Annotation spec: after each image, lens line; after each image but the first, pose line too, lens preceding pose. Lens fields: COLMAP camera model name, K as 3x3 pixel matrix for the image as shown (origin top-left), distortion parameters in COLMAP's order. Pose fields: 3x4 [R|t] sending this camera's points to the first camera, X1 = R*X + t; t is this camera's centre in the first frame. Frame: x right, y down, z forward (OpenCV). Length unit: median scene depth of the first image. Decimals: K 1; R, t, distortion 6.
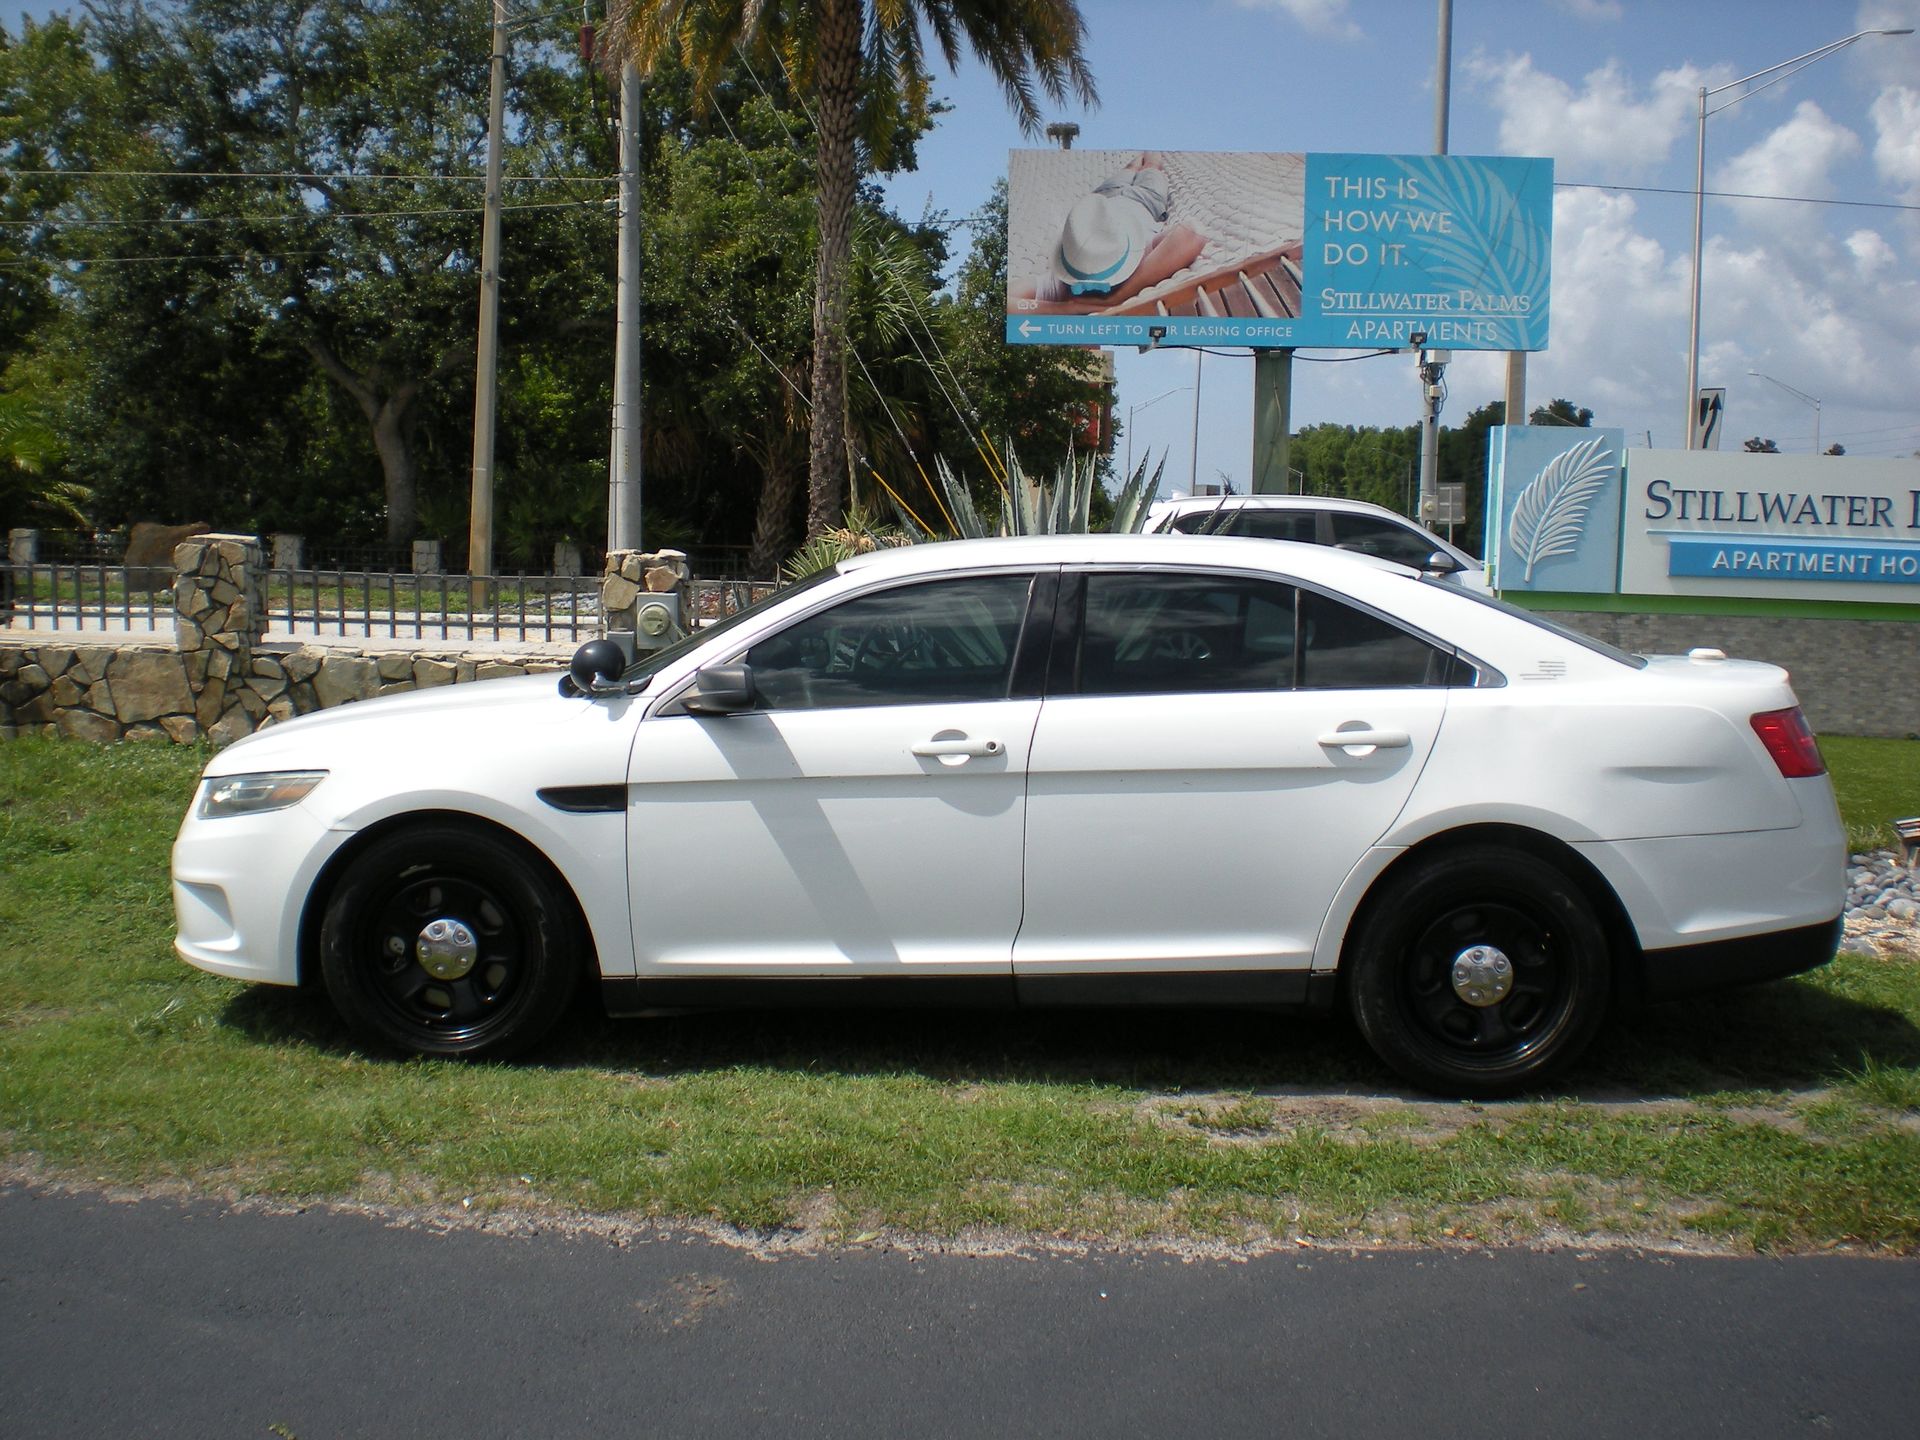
lens RADIAL K [[4033.8, 0, 759.8], [0, 4033.8, 555.1], [0, 0, 1]] dist [-0.056054, -0.502237]
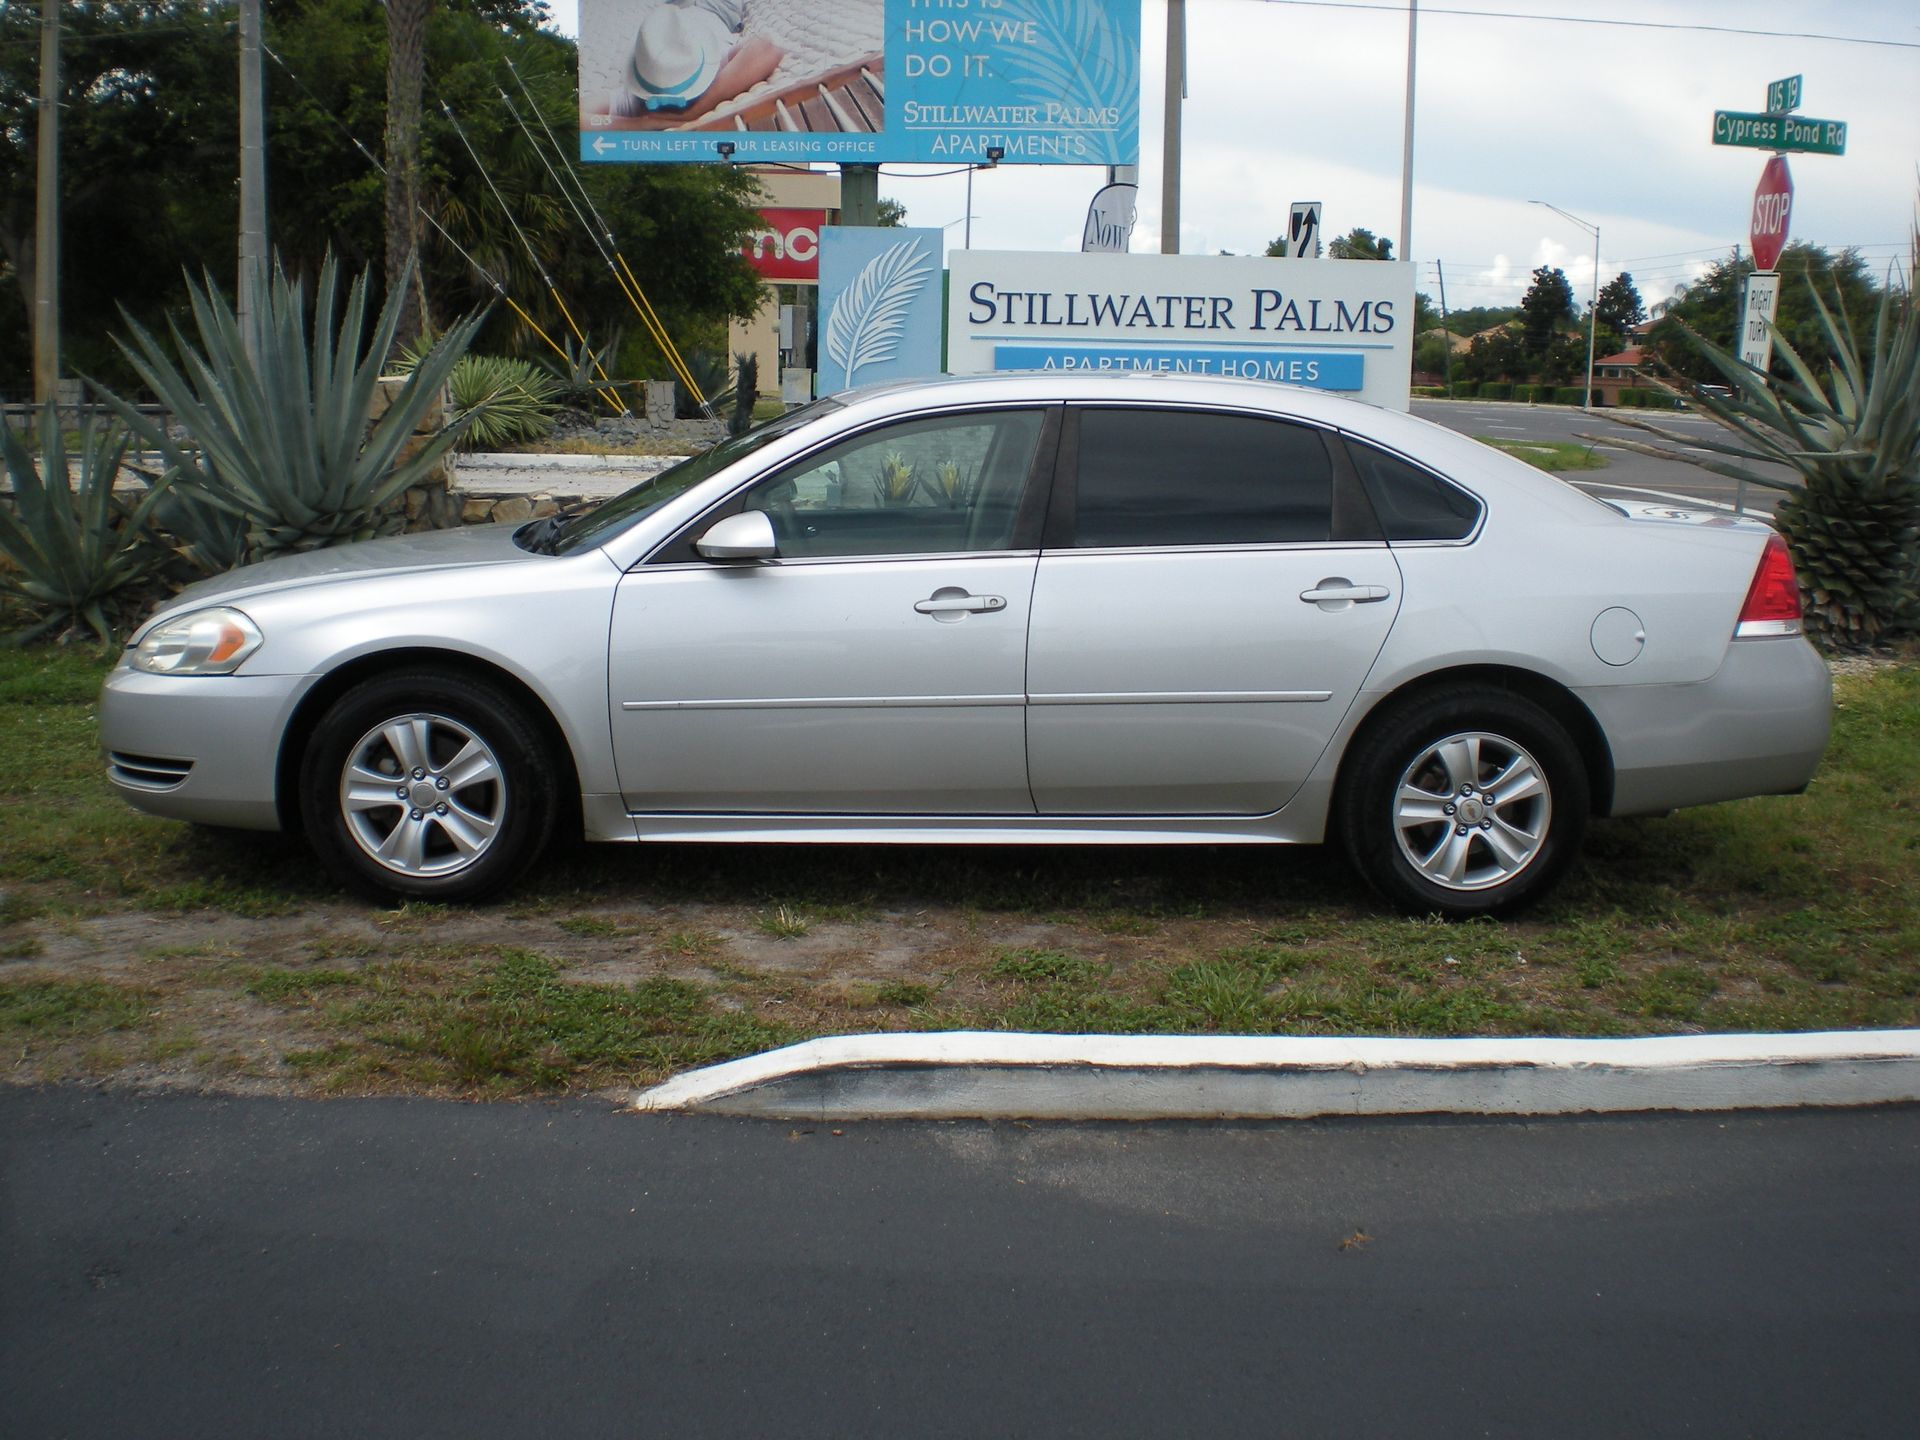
lens RADIAL K [[3974.3, 0, 1192.7], [0, 3974.3, 907.8], [0, 0, 1]] dist [-0.148131, -0.059945]
pose [[0.994460, -0.020257, 0.103150, 0.106691], [0.006960, 0.991793, 0.127663, 0.005553], [-0.104889, -0.126238, 0.986439, 0.030717]]
